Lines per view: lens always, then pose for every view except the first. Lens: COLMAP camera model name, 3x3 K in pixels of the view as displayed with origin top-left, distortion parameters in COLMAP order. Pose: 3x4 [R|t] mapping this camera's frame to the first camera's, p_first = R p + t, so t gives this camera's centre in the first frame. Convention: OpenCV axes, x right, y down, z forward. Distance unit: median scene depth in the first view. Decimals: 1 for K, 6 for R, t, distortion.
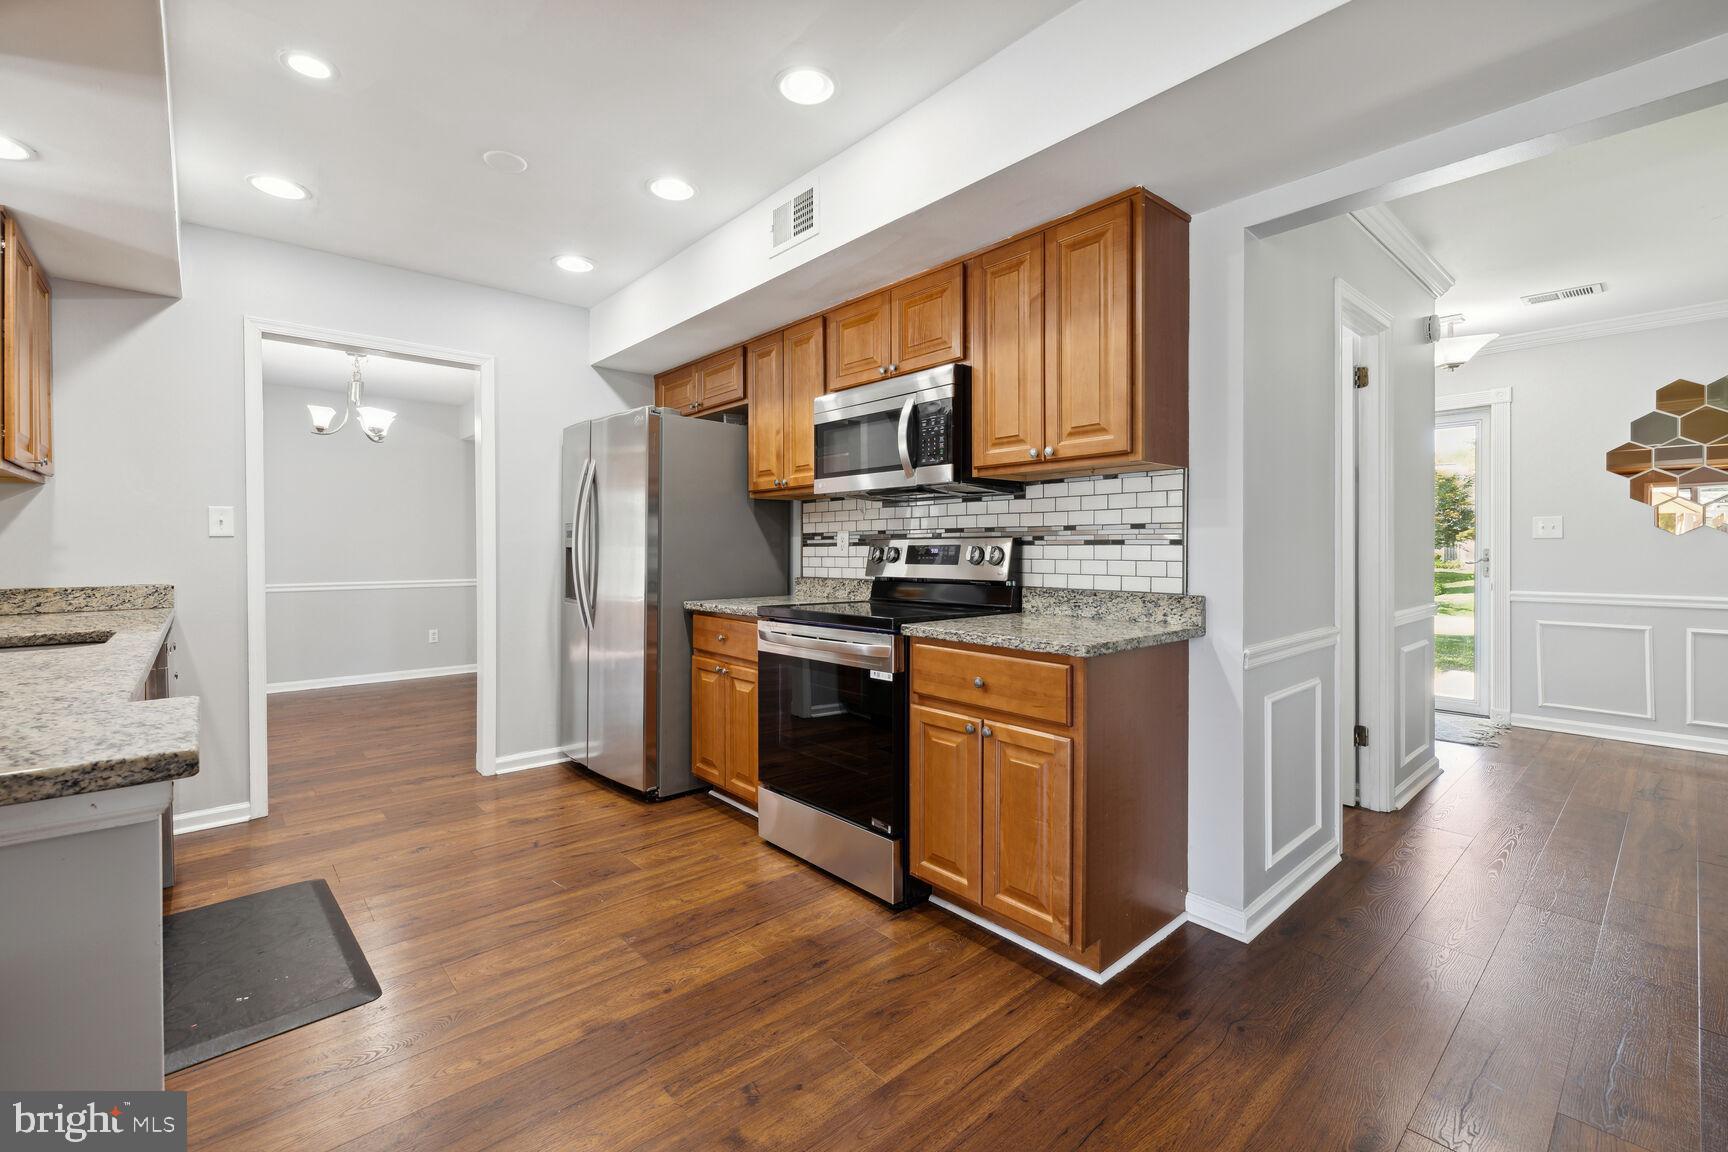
lens RADIAL K [[747.5, 0, 856.8], [0, 747.5, 553.3], [0, 0, 1]] dist [0.002568, 0.000224]
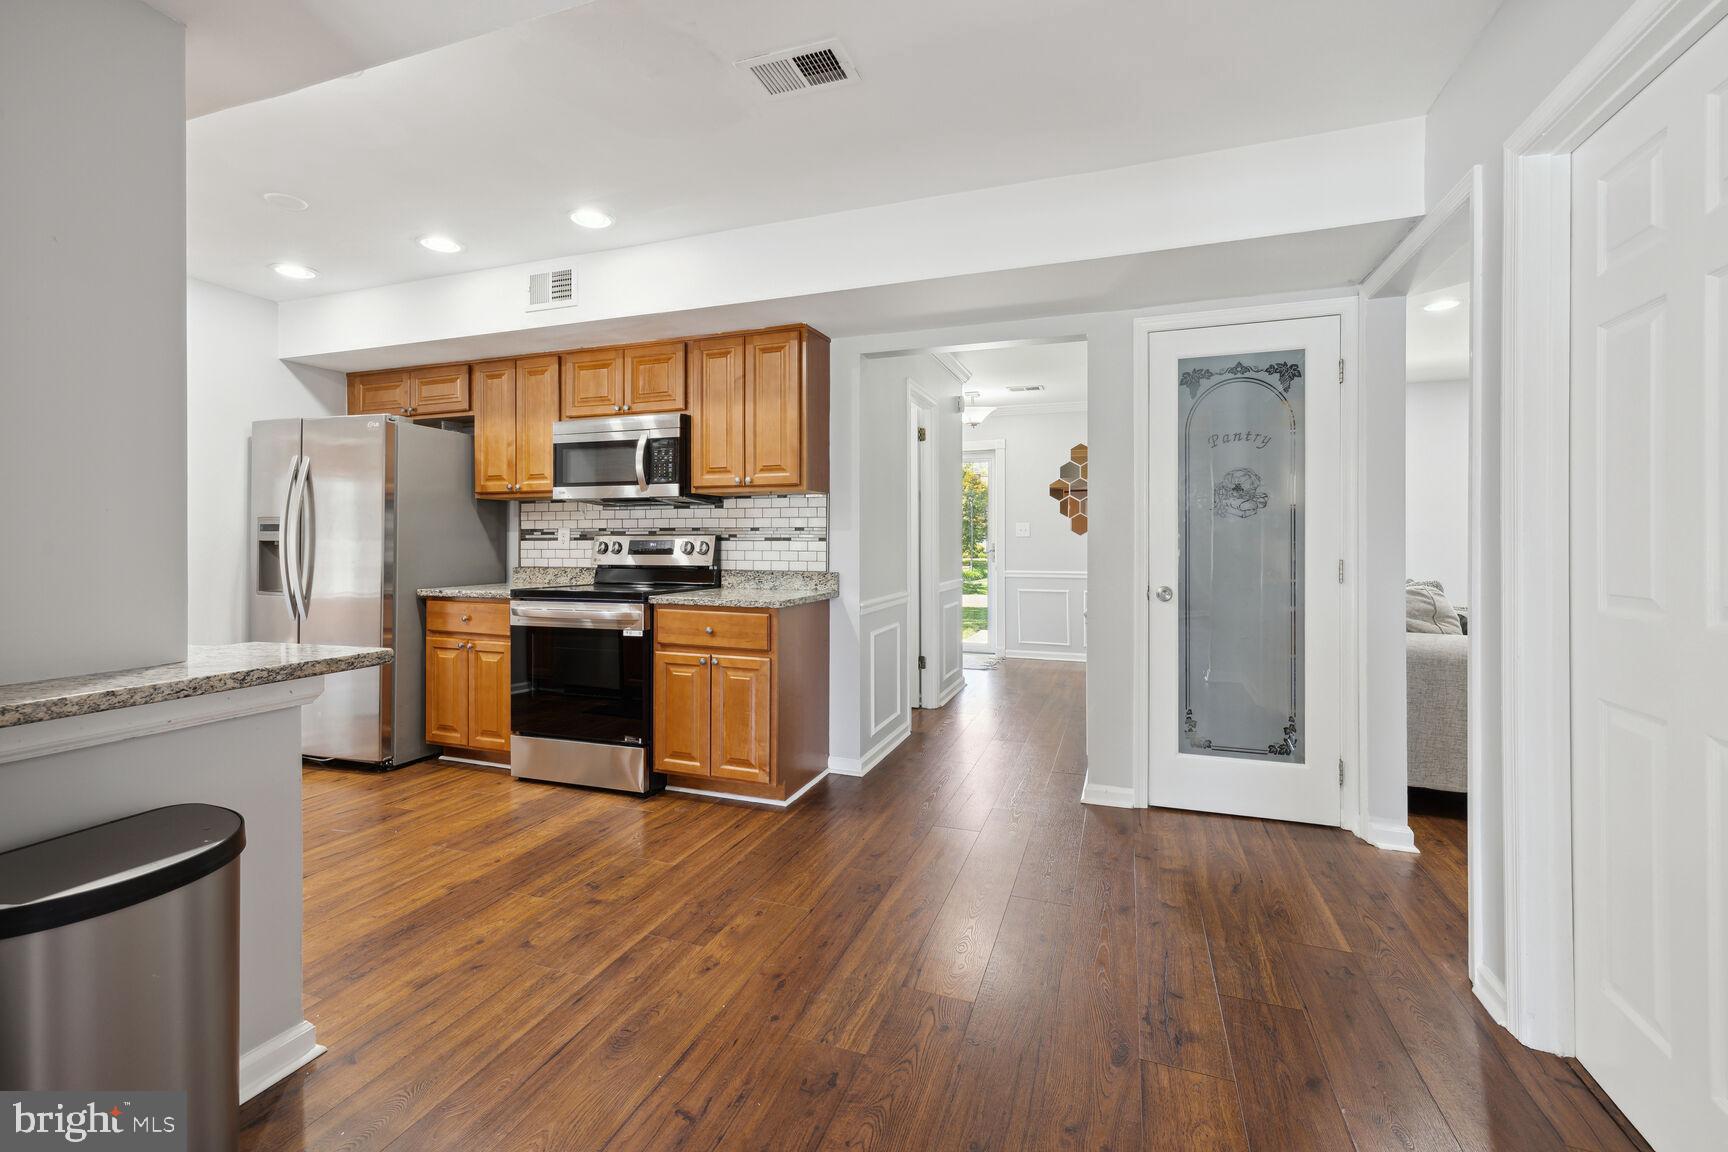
lens RADIAL K [[752.8, 0, 856.3], [0, 752.8, 541.4], [0, 0, 1]] dist [0.002482, -0.000206]
pose [[0.880879, 0.002934, 0.473332, -0.245568], [0.000249, 0.999978, -0.006662, 0.000262], [-0.473341, 0.005987, 0.880859, -0.410489]]
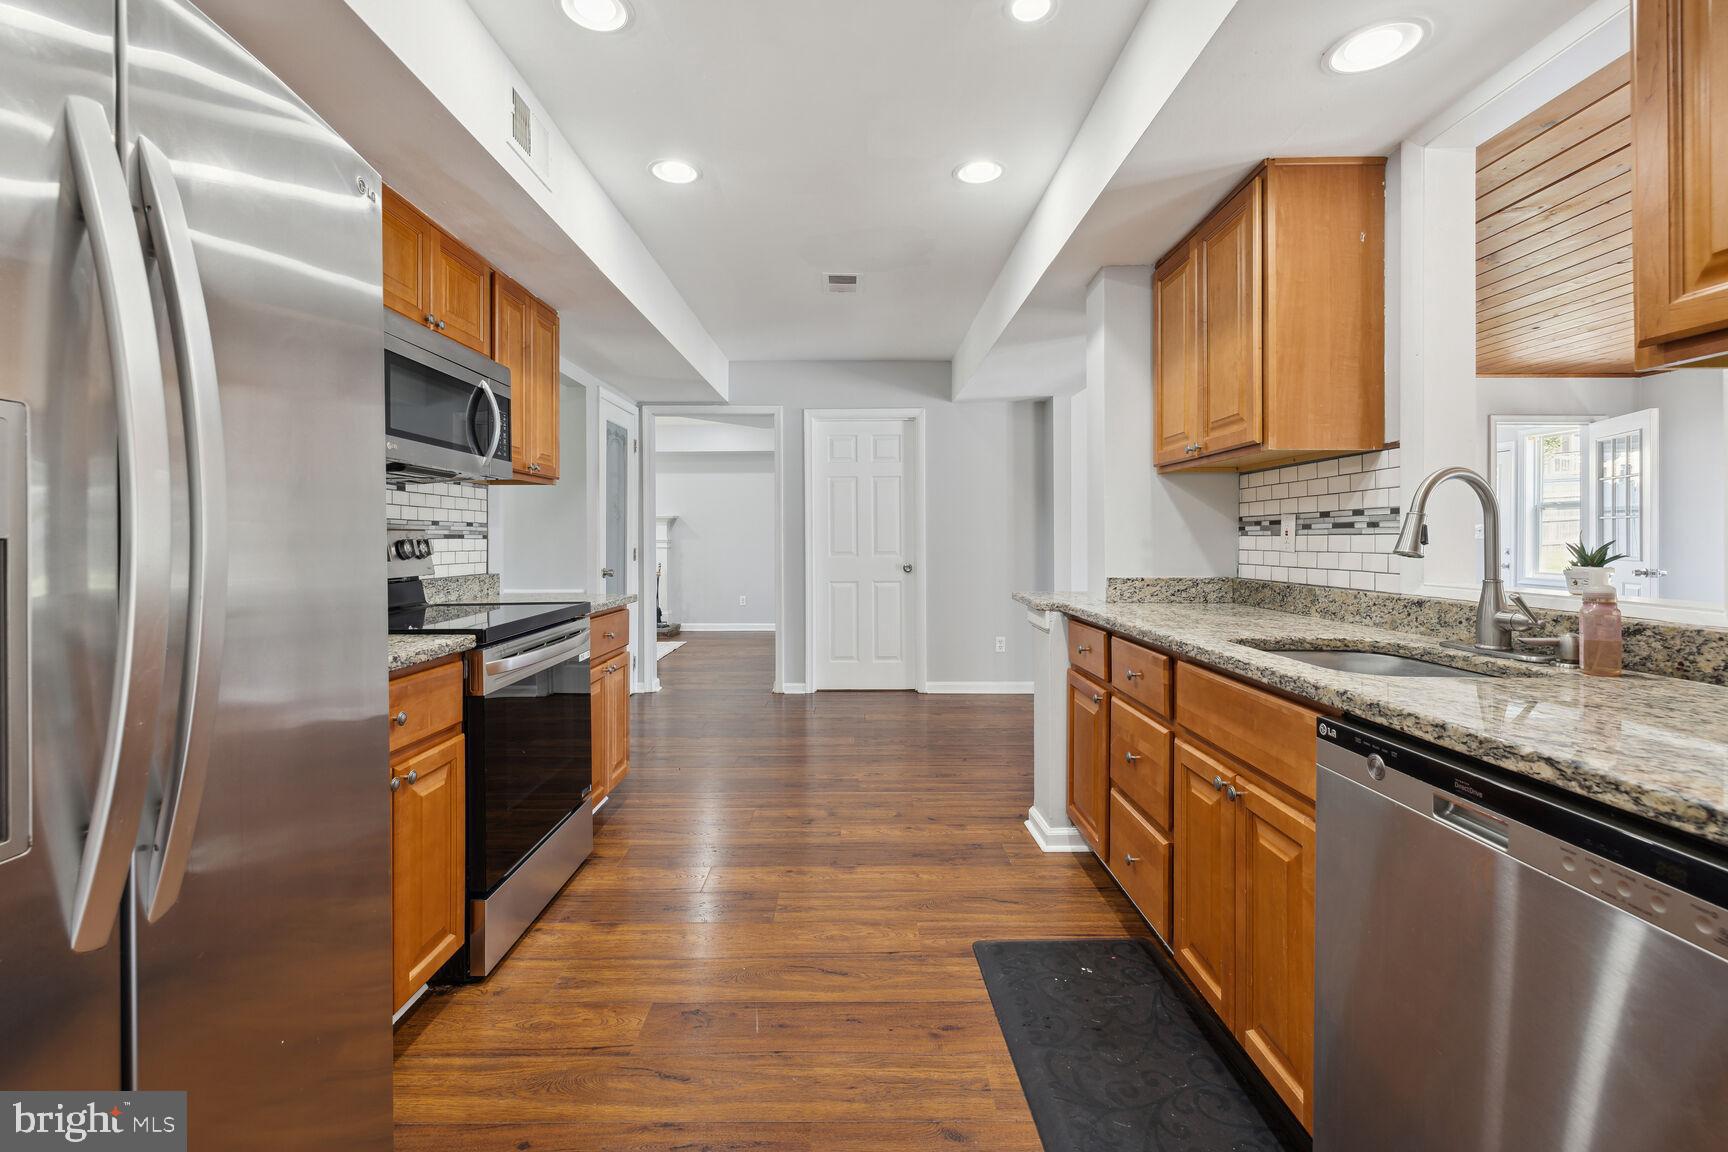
lens RADIAL K [[752.8, 0, 856.3], [0, 752.8, 541.4], [0, 0, 1]] dist [0.002482, -0.000206]
pose [[-0.752996, 0.000665, 0.658025, -0.916853], [0.004413, 0.999982, 0.004039, -0.008609], [-0.658010, 0.005946, -0.752985, 1.441182]]
